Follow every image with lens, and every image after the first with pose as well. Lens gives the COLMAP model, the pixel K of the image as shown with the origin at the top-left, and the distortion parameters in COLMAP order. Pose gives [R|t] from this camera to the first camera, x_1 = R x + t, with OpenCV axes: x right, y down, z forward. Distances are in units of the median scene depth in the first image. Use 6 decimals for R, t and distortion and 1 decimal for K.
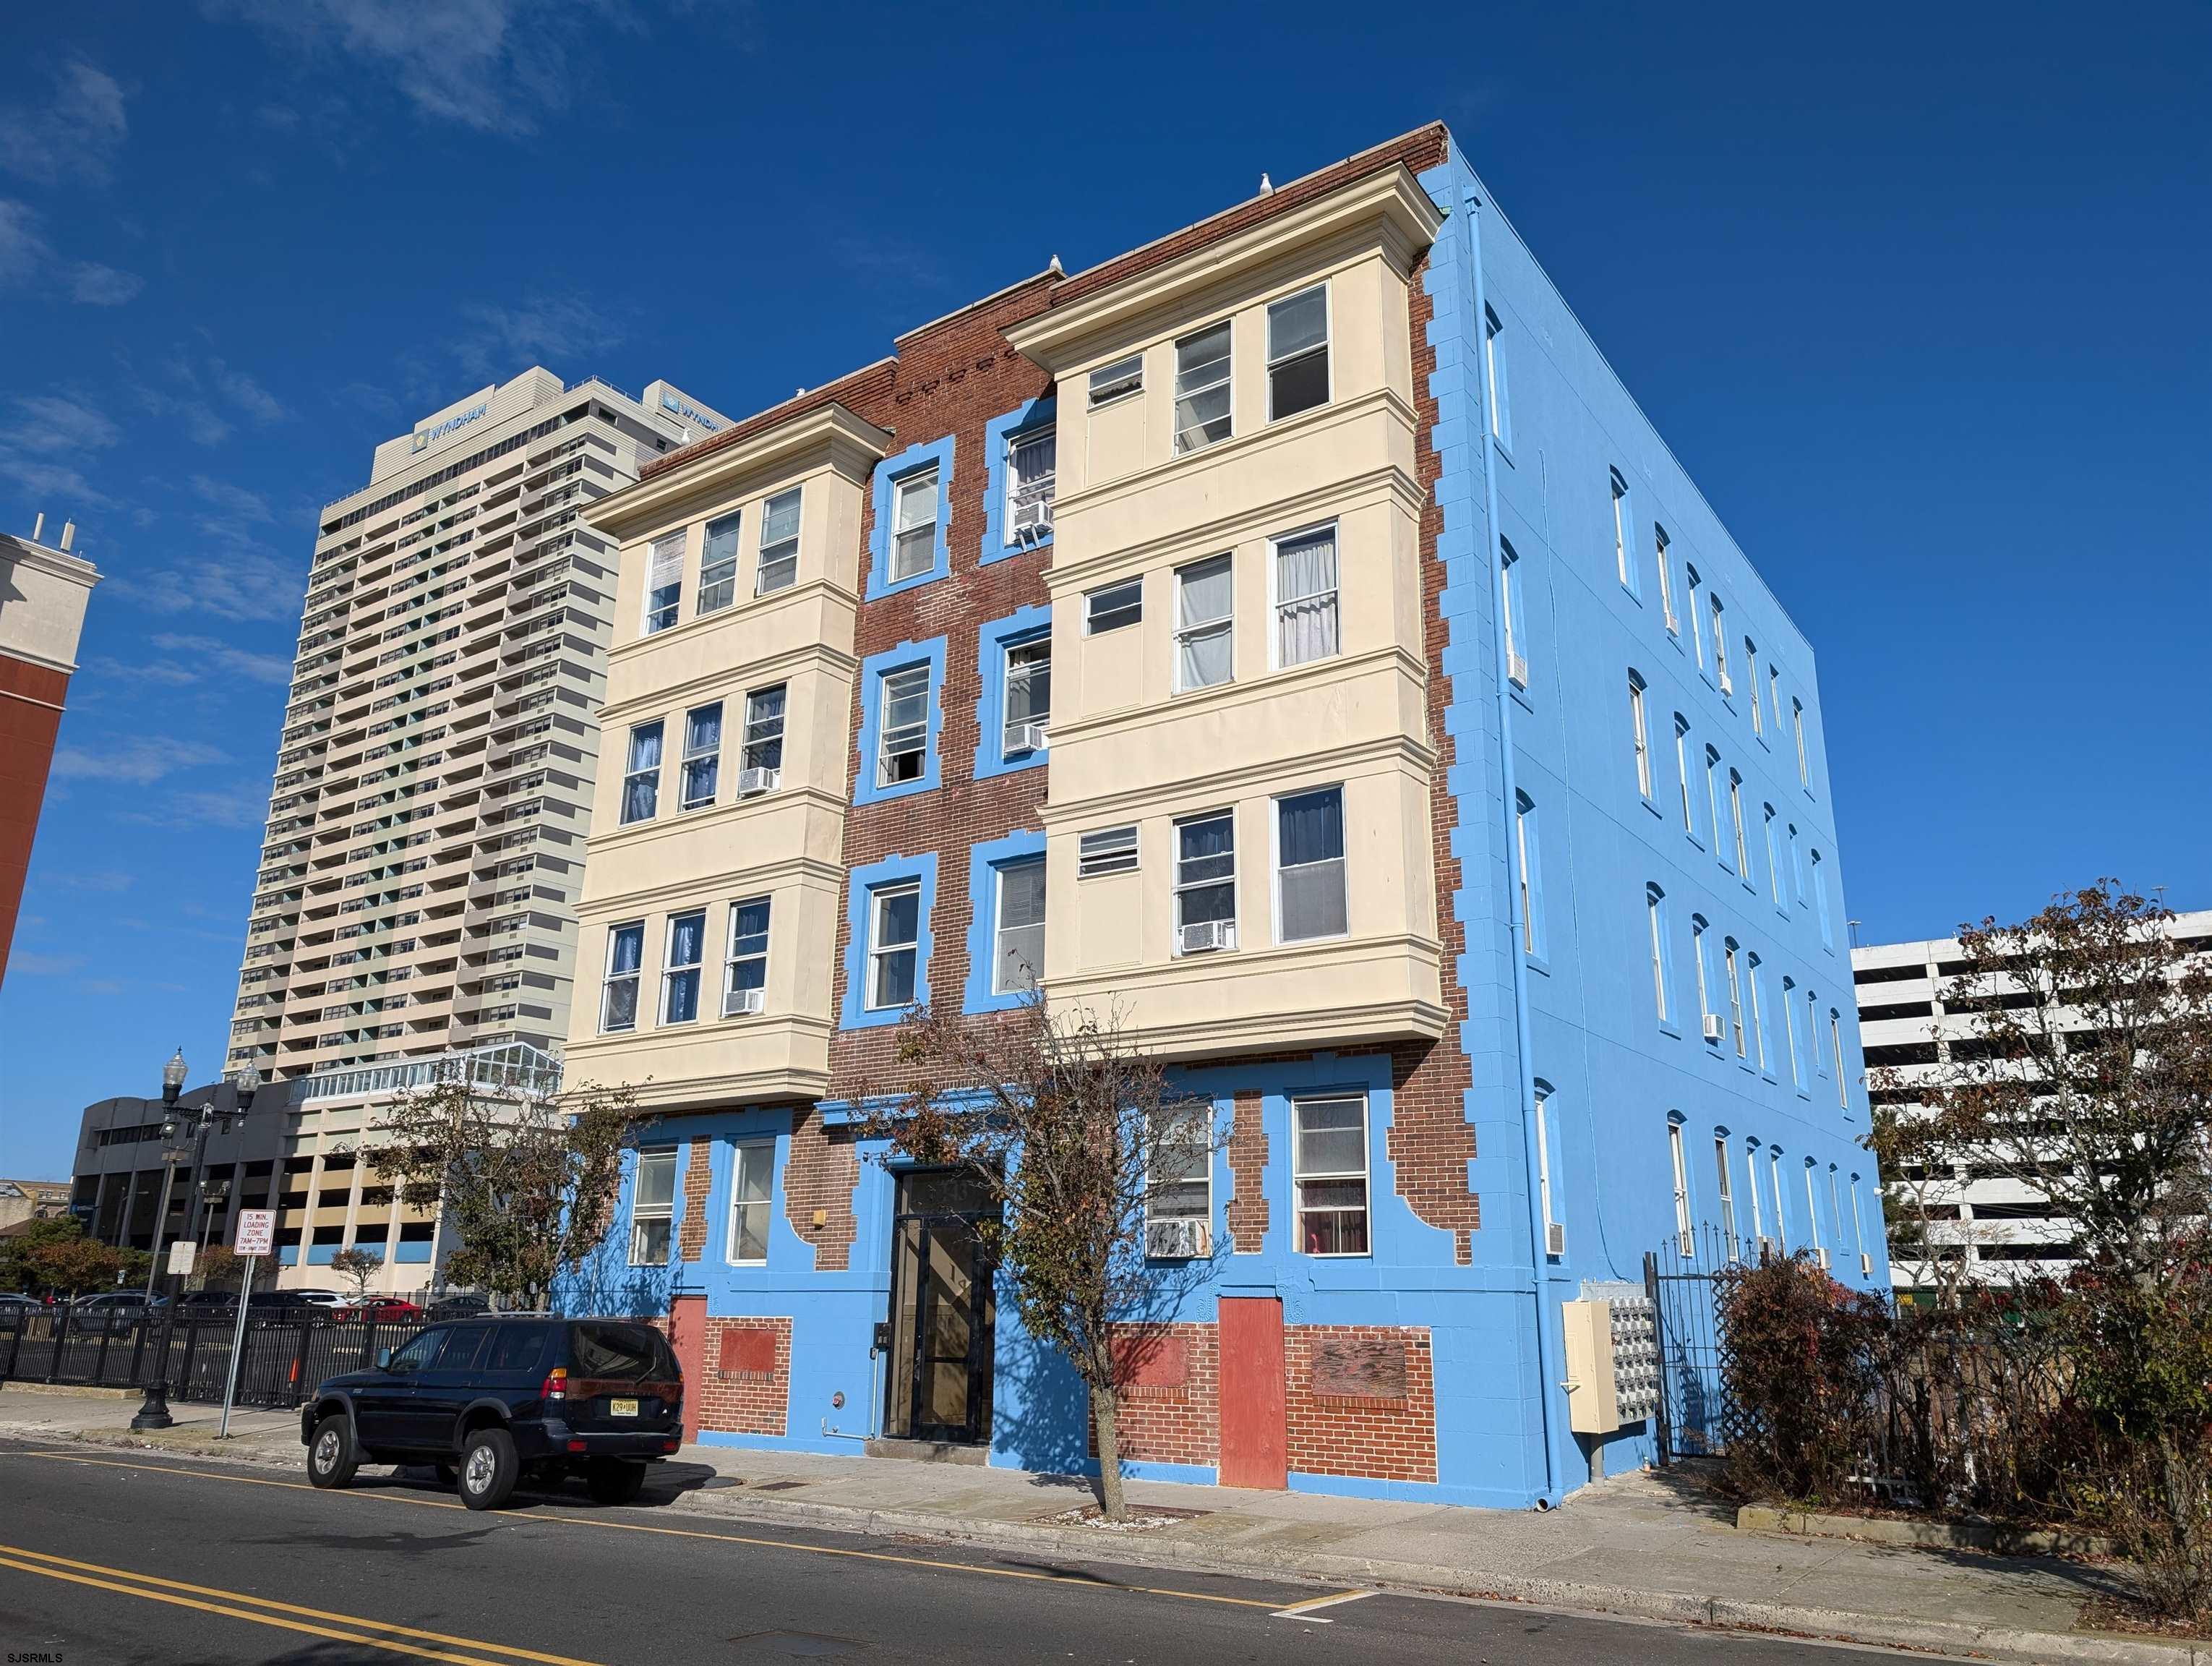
lens RADIAL K [[1545.7, 0, 1109.1], [0, 1545.7, 821.4], [0, 0, 1]] dist [0.007279, -0.000211]
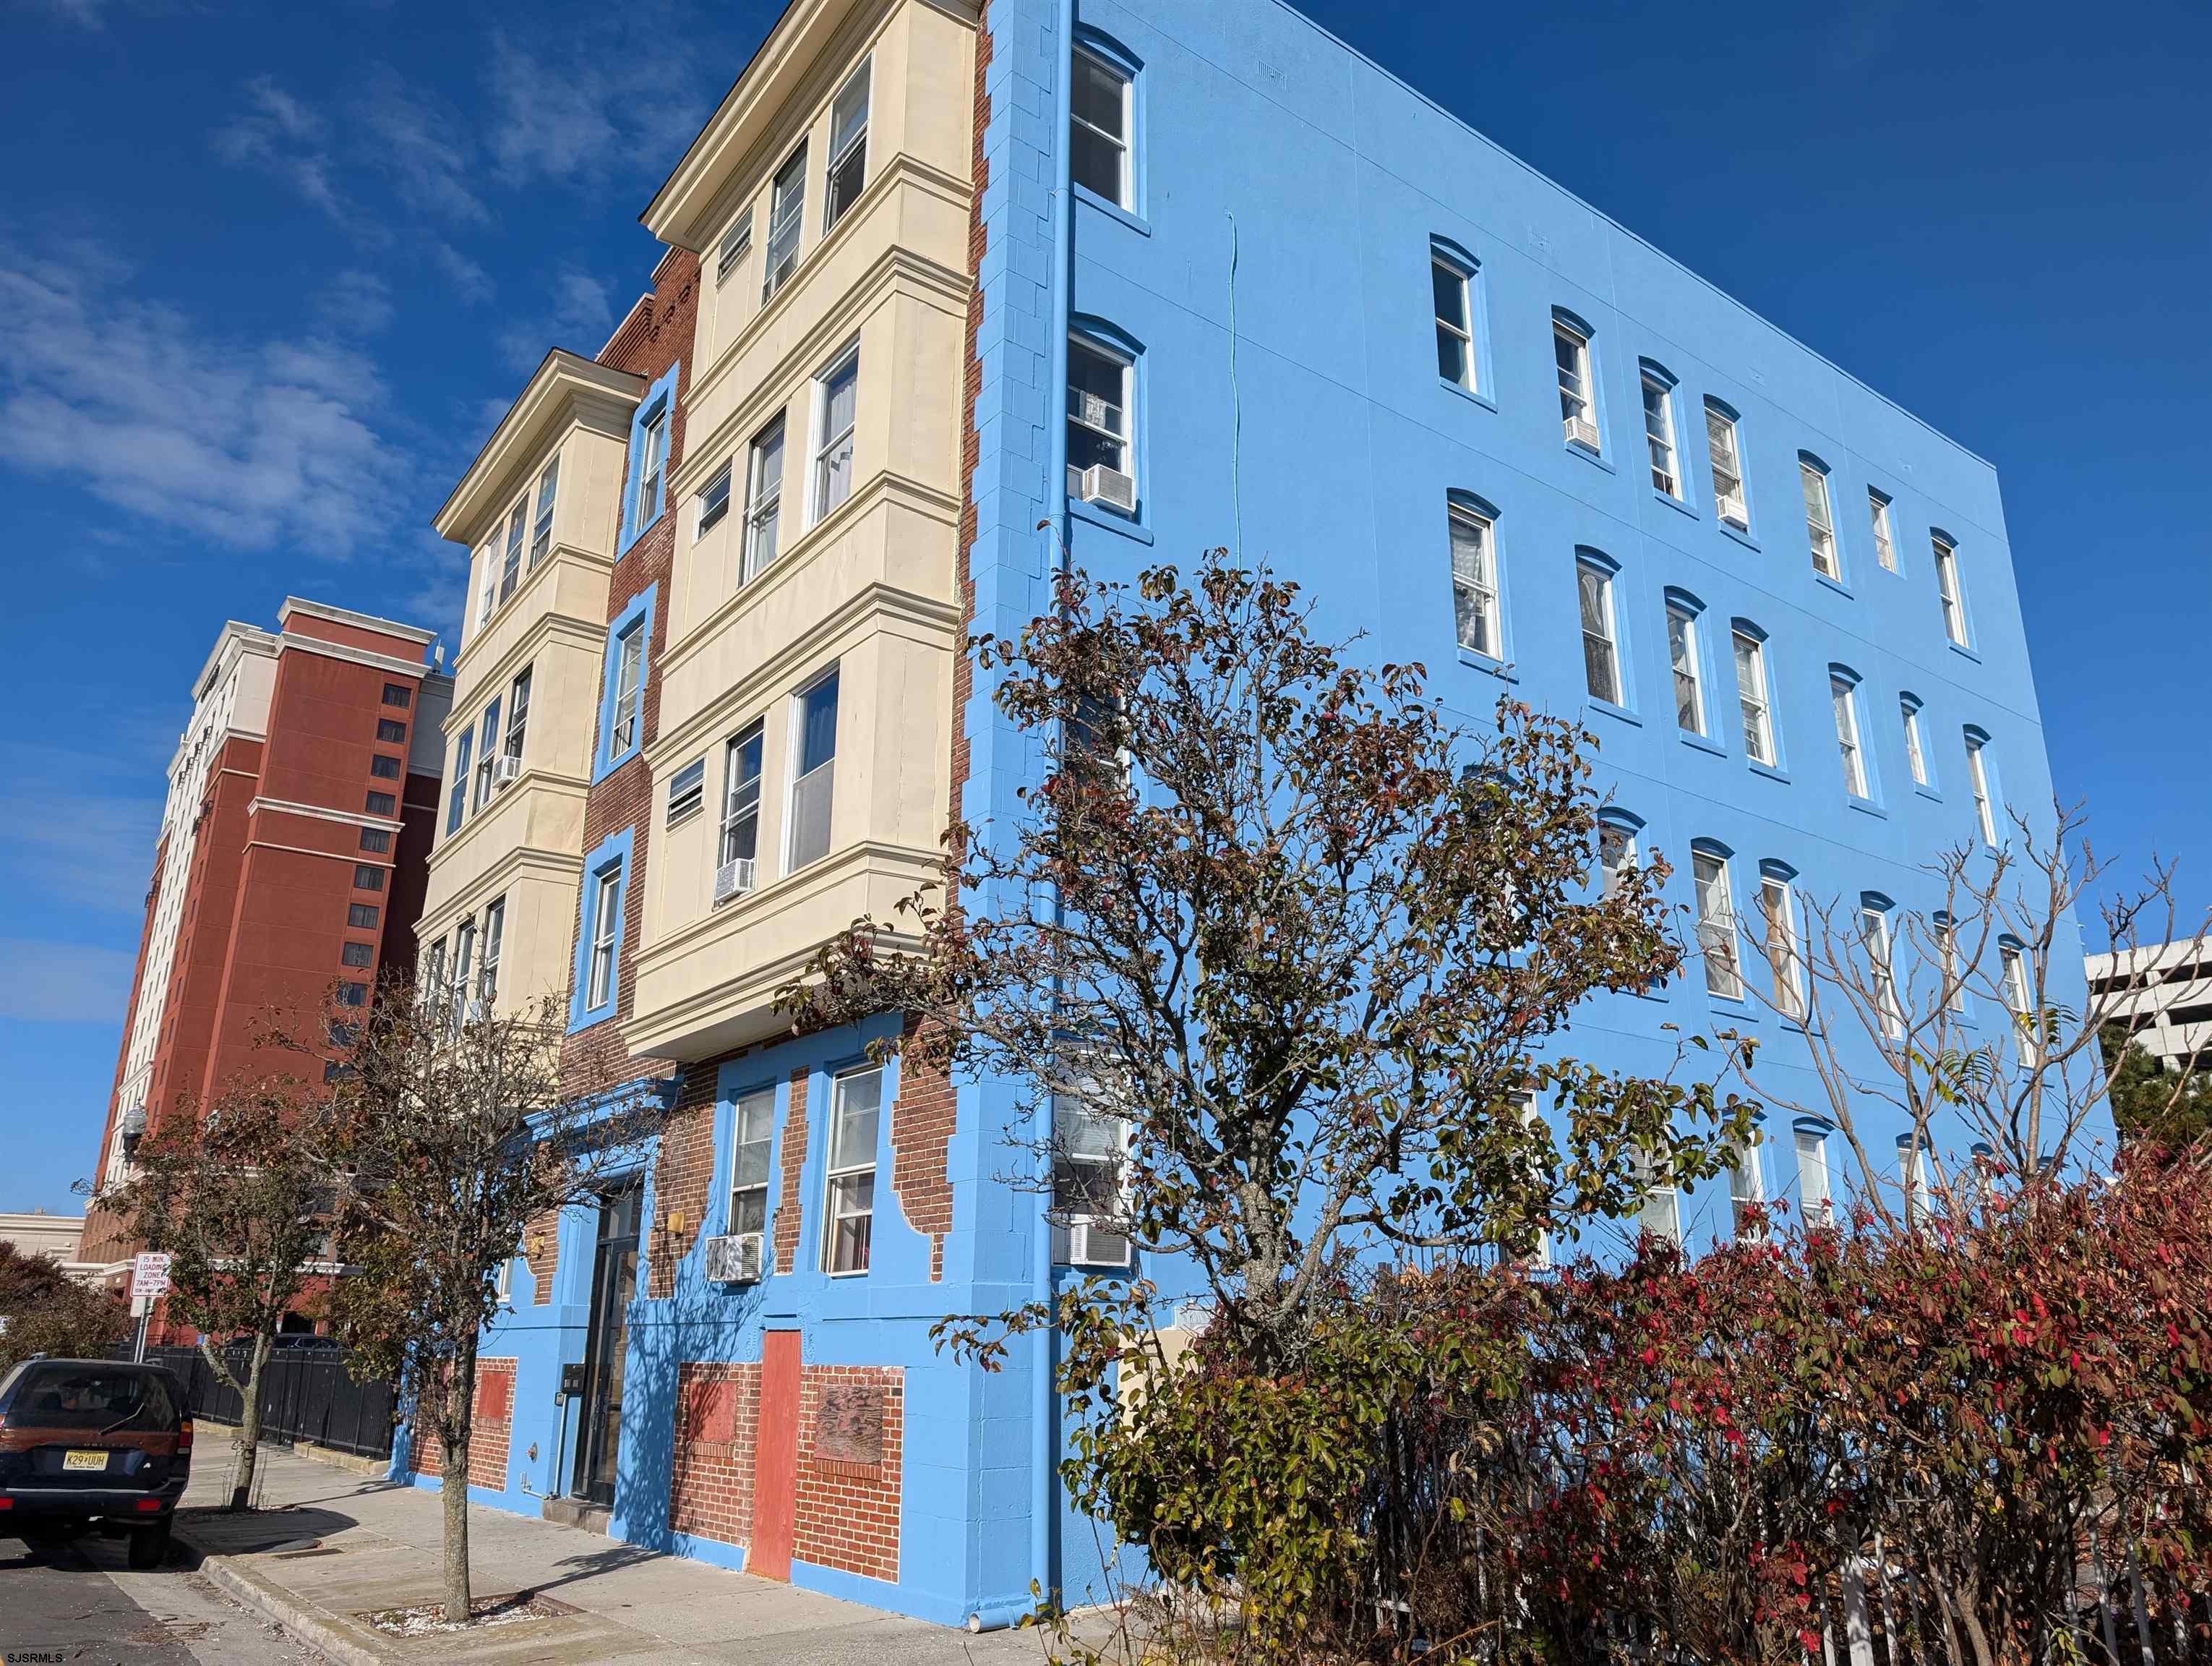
lens RADIAL K [[1545.7, 0, 1108.2], [0, 1545.7, 845.7], [0, 0, 1]] dist [0.007279, -0.000211]
pose [[0.949818, -0.100146, -0.296338, 0.468793], [0.096731, 0.994966, -0.026200, 0.094390], [0.297470, -0.003780, 0.954724, 0.284744]]
